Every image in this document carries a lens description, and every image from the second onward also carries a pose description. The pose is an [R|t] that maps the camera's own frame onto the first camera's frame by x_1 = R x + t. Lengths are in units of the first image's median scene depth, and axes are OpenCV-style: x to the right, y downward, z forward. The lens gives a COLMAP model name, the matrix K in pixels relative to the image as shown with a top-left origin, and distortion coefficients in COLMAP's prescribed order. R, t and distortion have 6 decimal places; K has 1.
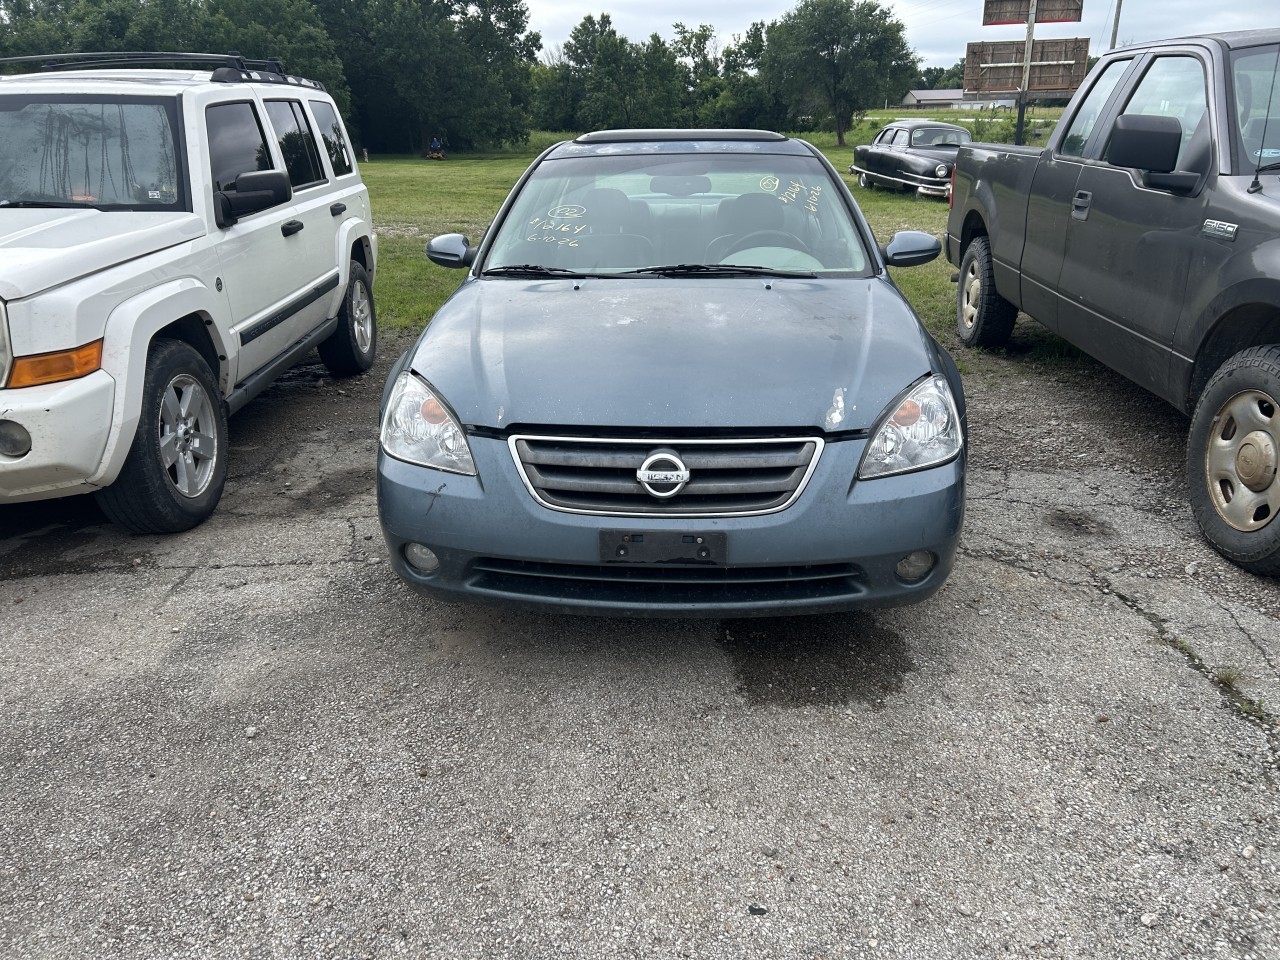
lens RADIAL K [[968.2, 0, 645.1], [0, 968.2, 483.8], [0, 0, 1]] dist [0.042113, -0.050583]
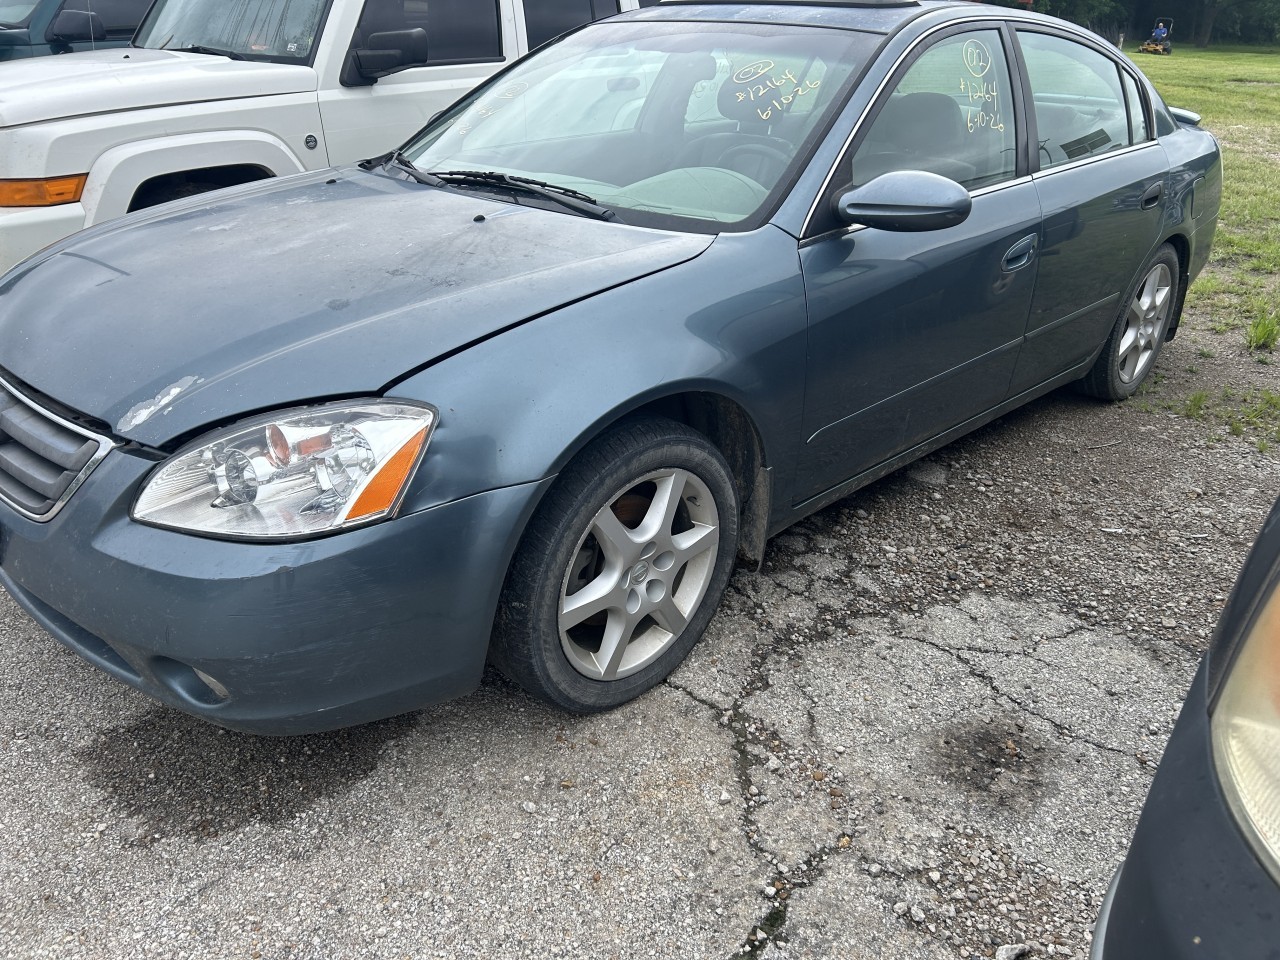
lens RADIAL K [[968.2, 0, 637.2], [0, 968.2, 472.1], [0, 0, 1]] dist [0.042113, -0.050583]
pose [[0.746633, 0.305022, -0.591185, 0.589255], [-0.249039, 0.952223, 0.176778, -0.161505], [0.616862, 0.015240, 0.786924, 0.479118]]
